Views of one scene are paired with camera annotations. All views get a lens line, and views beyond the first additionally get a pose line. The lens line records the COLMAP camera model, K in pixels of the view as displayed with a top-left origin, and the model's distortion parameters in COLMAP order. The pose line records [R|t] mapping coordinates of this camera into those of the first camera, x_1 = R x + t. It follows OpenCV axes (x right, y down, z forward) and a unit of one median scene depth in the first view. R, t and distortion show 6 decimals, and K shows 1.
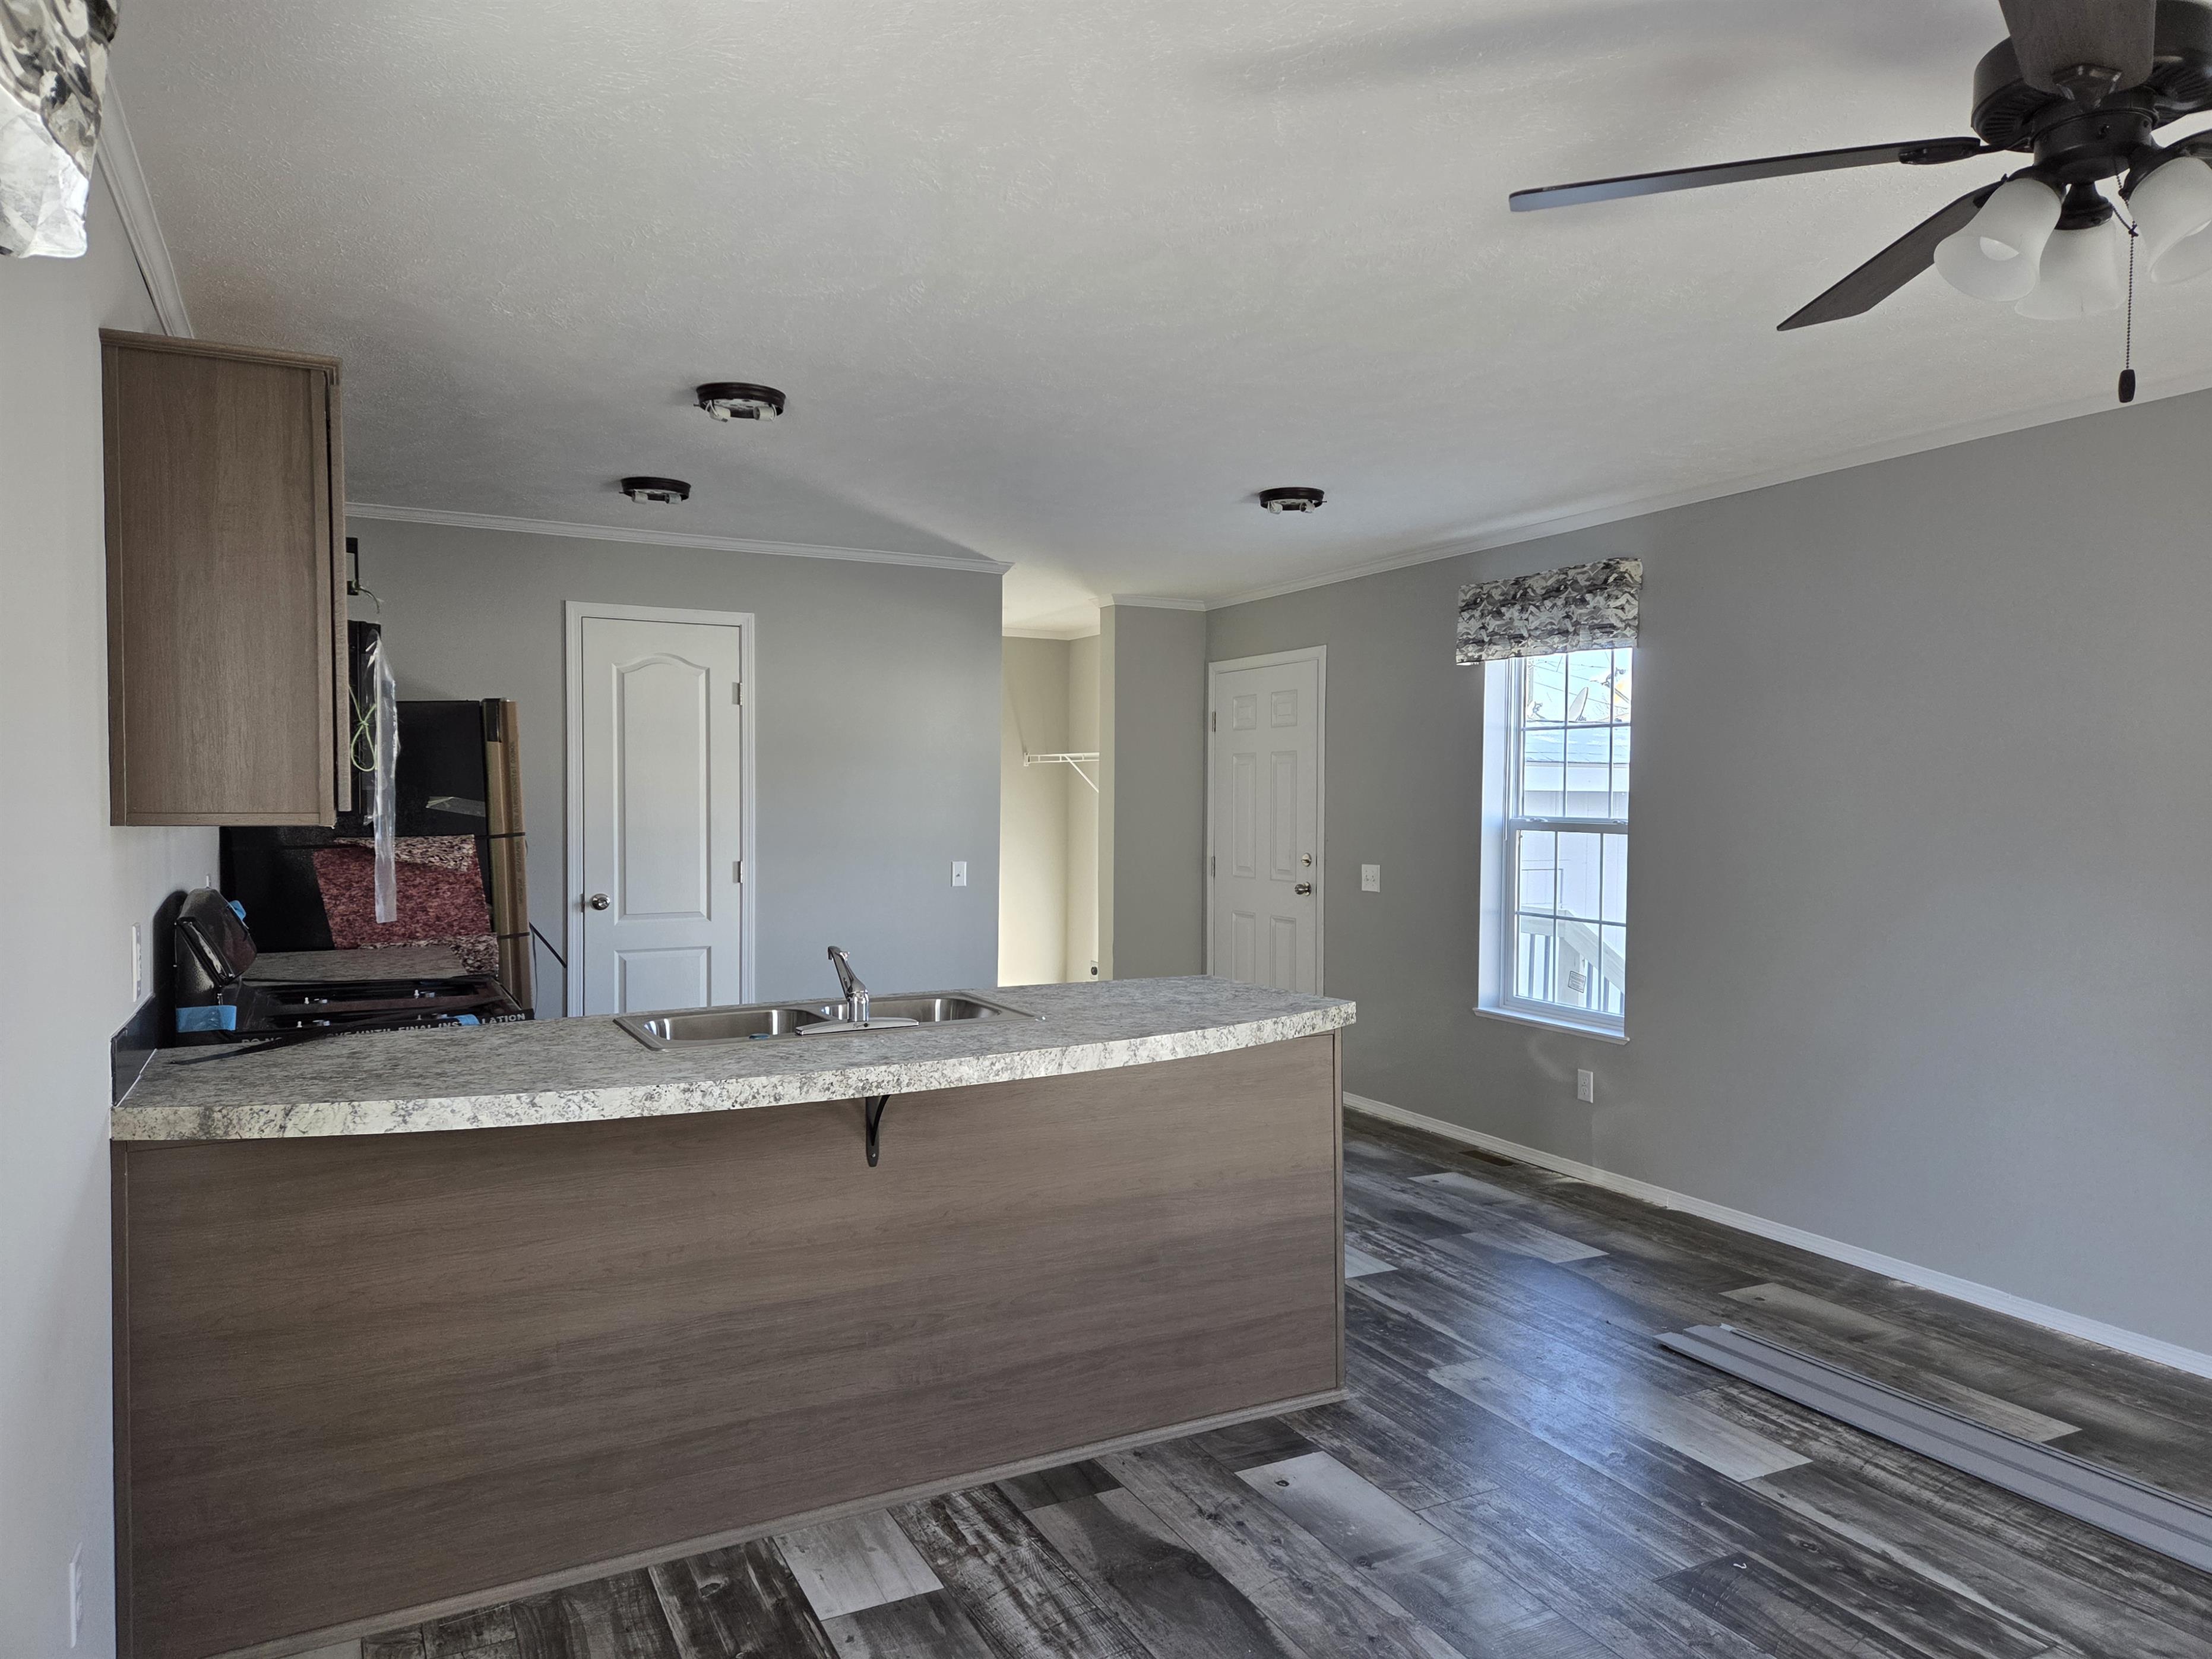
lens RADIAL K [[1458.7, 0, 1120.8], [0, 1458.7, 850.9], [0, 0, 1]] dist [0.067128, -0.044453]
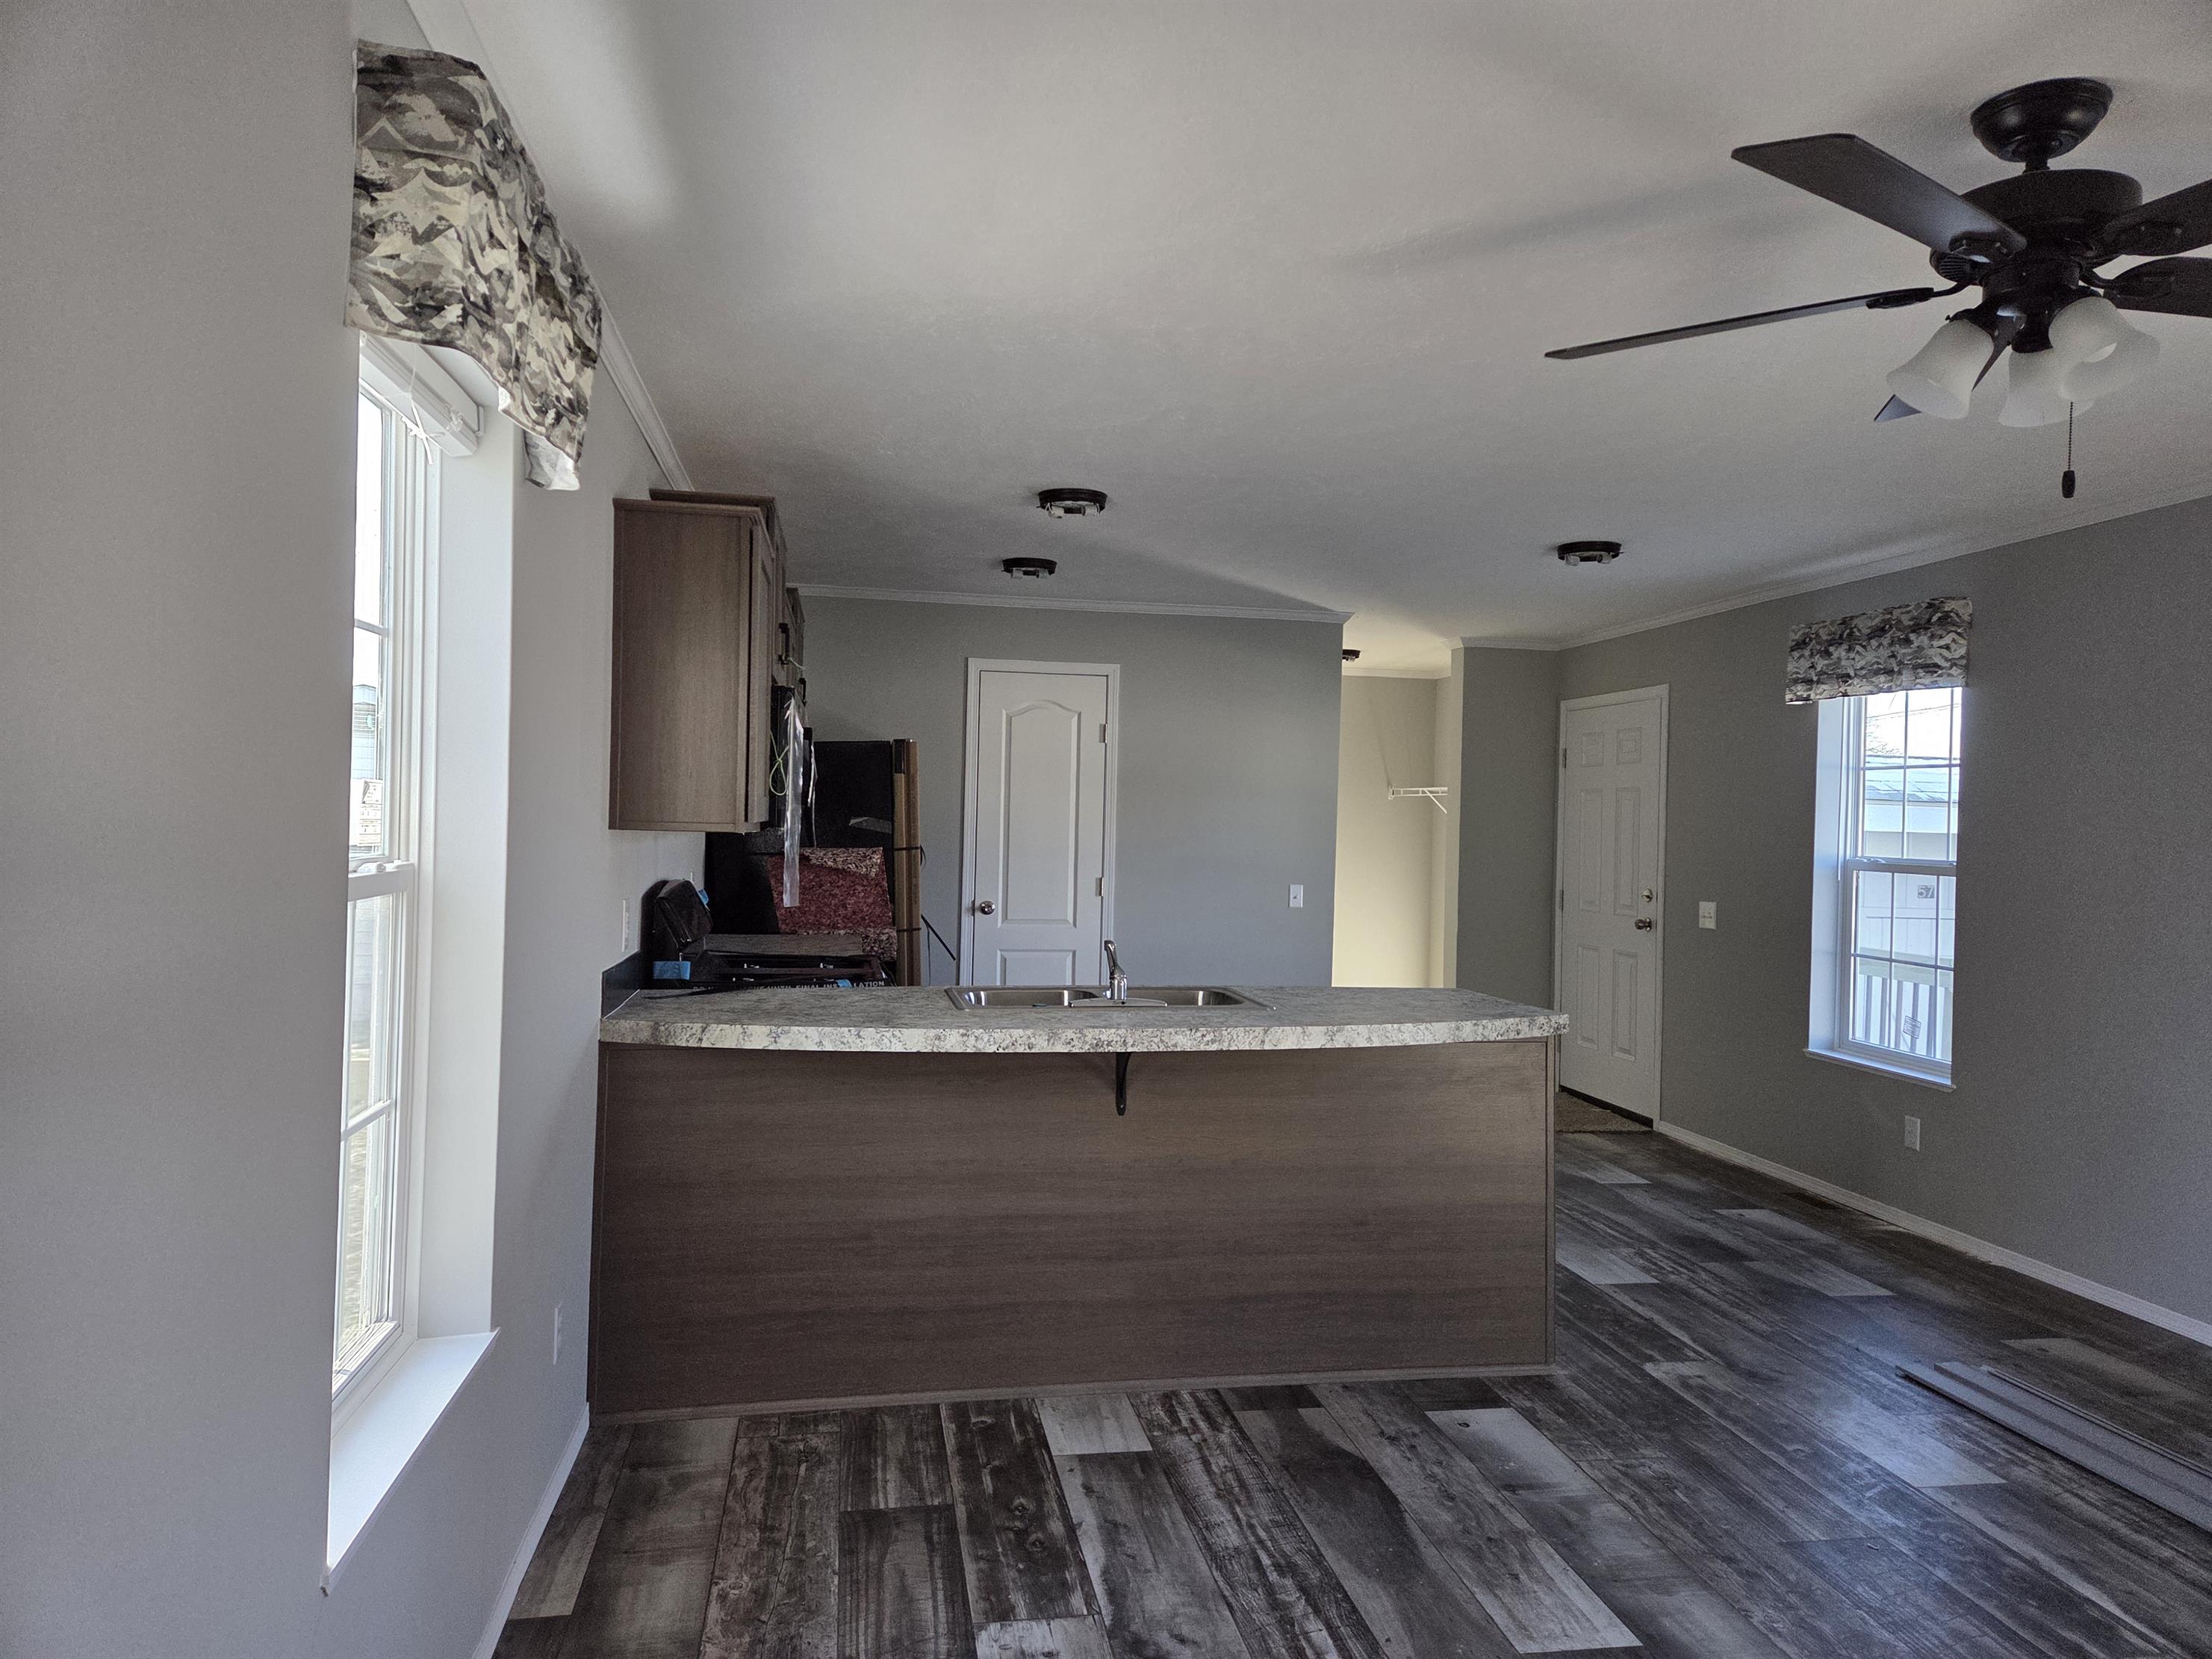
lens RADIAL K [[1458.7, 0, 1126.0], [0, 1458.7, 834.6], [0, 0, 1]] dist [0.067128, -0.044453]
pose [[0.956458, 0.021241, -0.291096, 0.167609], [-0.030911, 0.999111, -0.028663, 0.010284], [0.290228, 0.036413, 0.956265, -0.174360]]
